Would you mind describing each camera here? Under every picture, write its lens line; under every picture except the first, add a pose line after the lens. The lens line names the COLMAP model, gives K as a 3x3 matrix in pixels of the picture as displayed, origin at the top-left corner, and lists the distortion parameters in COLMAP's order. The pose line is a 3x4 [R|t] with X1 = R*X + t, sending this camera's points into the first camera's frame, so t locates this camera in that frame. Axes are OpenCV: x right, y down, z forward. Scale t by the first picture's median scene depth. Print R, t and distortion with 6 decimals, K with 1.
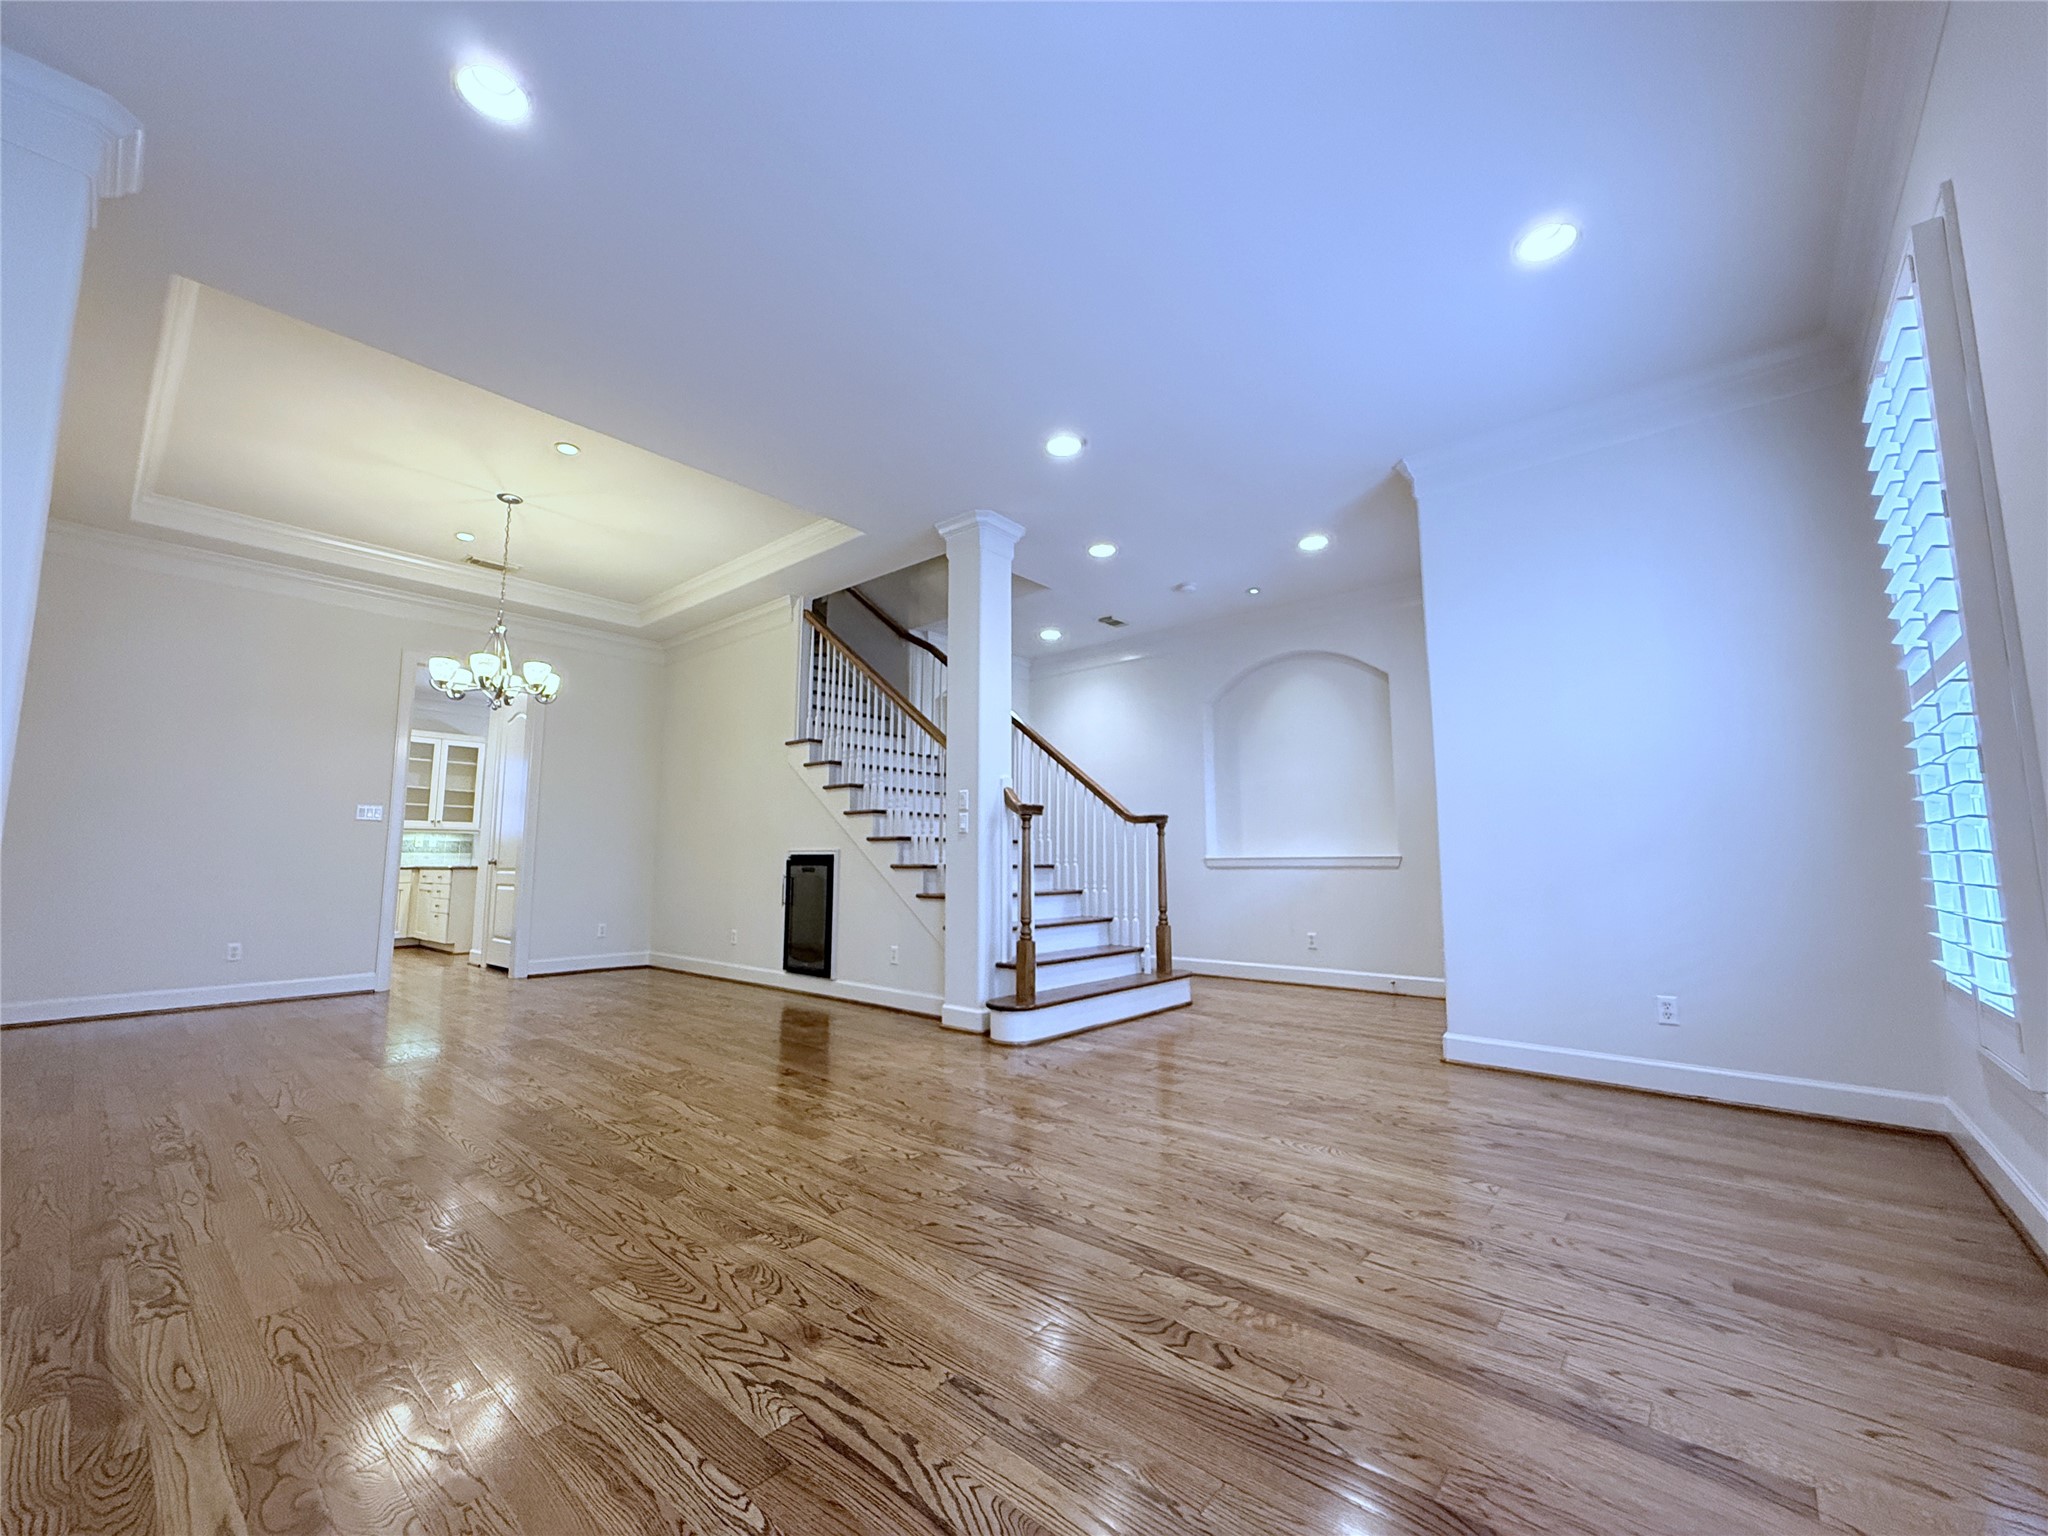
lens RADIAL K [[814.9, 0, 1024.0], [0, 814.9, 770.8], [0, 0, 1]] dist [-0.001721, 0.000538]
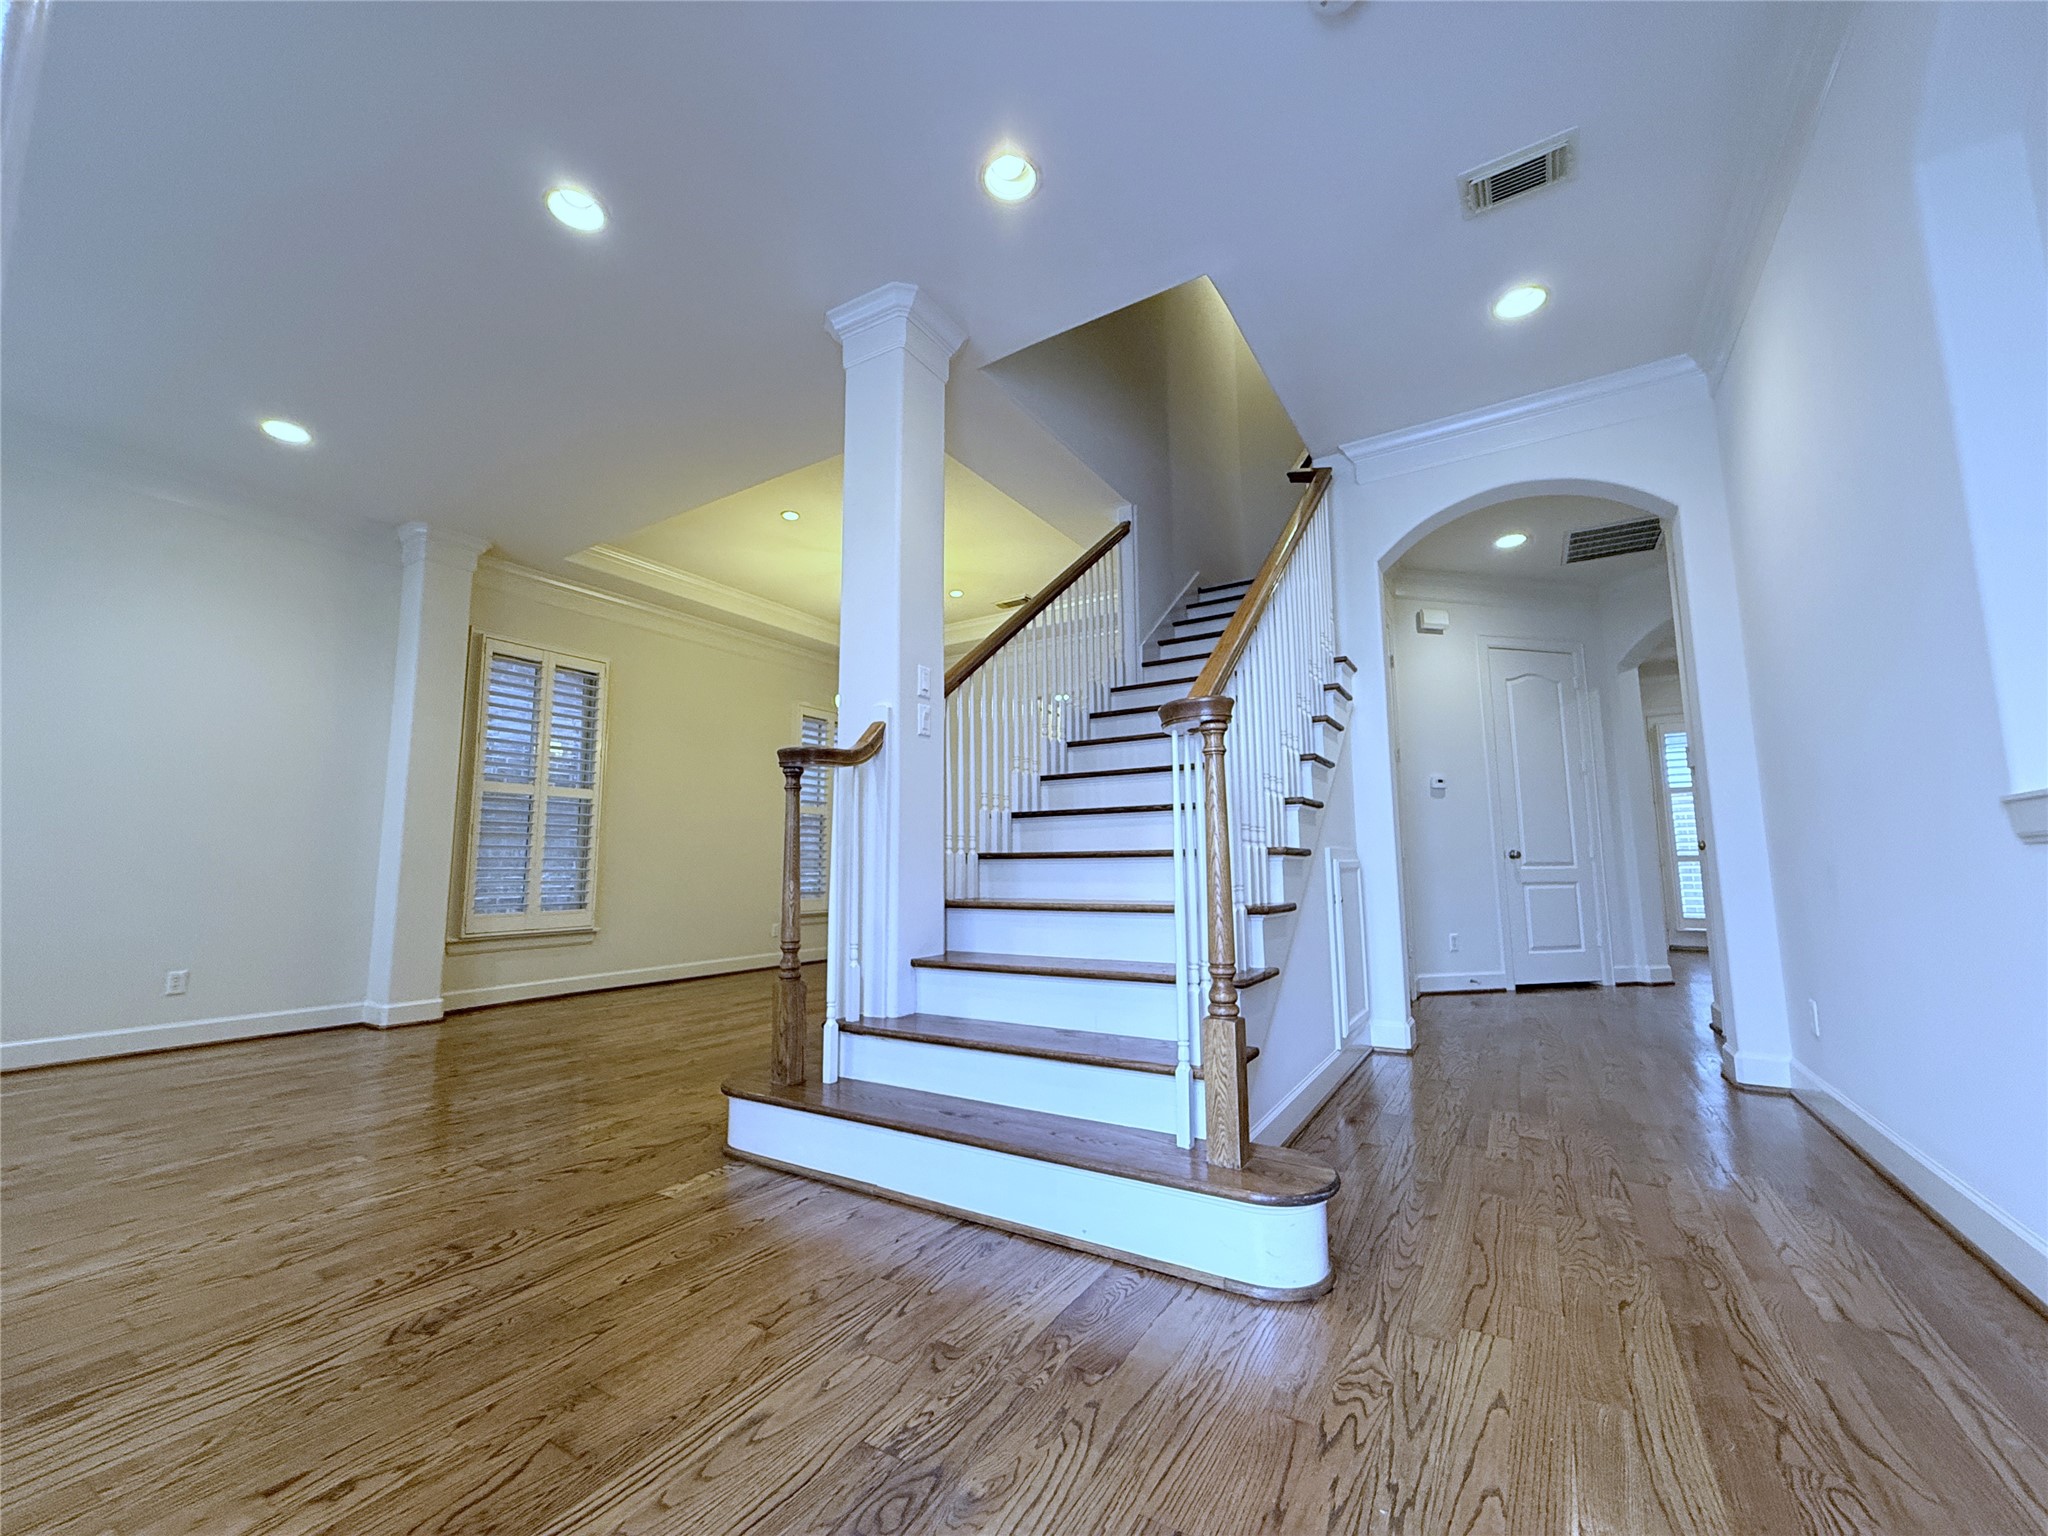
lens RADIAL K [[814.9, 0, 1027.3], [0, 814.9, 772.4], [0, 0, 1]] dist [-0.001721, 0.000538]
pose [[0.163235, -0.114499, -0.979921, 0.646834], [0.126391, 0.987485, -0.094329, 0.141564], [0.978458, -0.108456, 0.175664, 1.113059]]
